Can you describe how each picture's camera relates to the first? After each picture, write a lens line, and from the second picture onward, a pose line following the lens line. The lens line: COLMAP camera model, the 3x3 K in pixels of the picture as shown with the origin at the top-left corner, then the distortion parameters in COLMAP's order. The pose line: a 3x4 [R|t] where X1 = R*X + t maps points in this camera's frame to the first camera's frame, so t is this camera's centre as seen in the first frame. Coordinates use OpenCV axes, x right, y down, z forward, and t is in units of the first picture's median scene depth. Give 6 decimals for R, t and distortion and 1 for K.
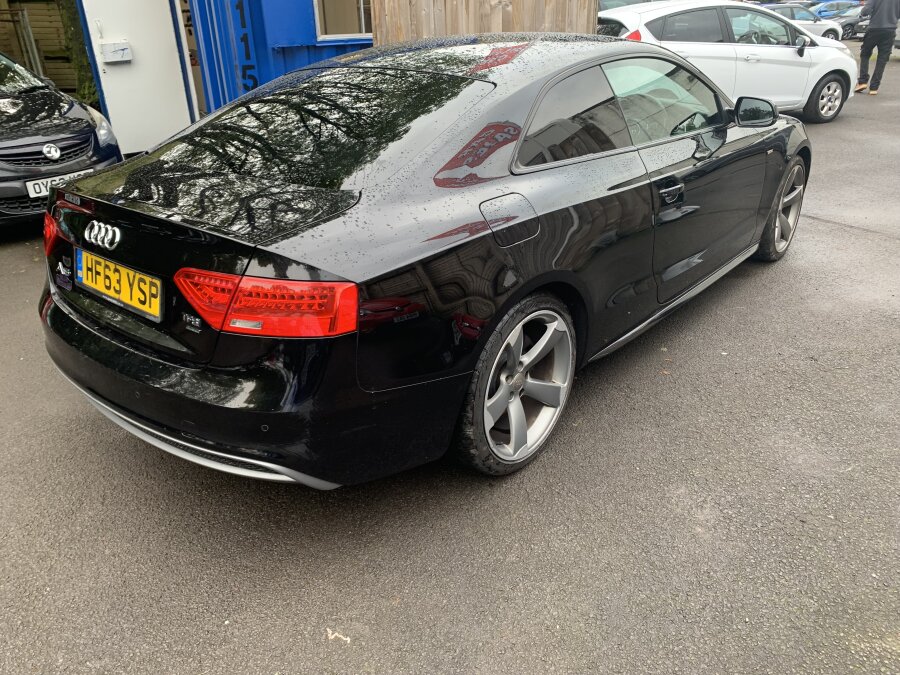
lens RADIAL K [[680.7, 0, 448.2], [0, 680.7, 336.9], [0, 0, 1]] dist [0.009169, 0.002152]
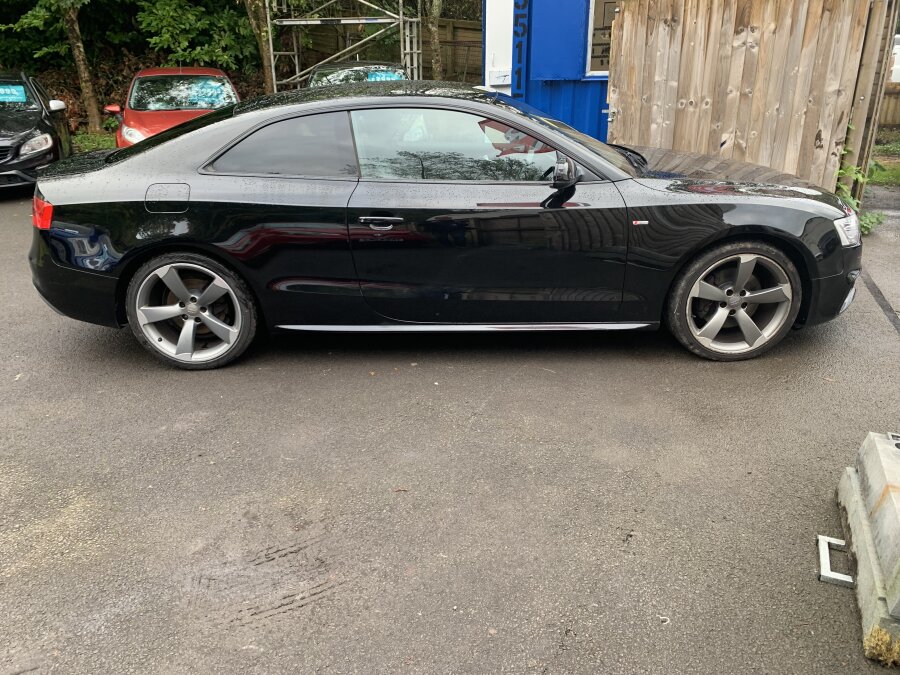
lens RADIAL K [[680.7, 0, 449.9], [0, 680.7, 336.4], [0, 0, 1]] dist [0.009169, 0.002152]
pose [[0.655274, 0.307026, -0.690182, 0.591319], [-0.324999, 0.939375, 0.109317, -0.088240], [0.681903, 0.152675, 0.715331, 0.122765]]
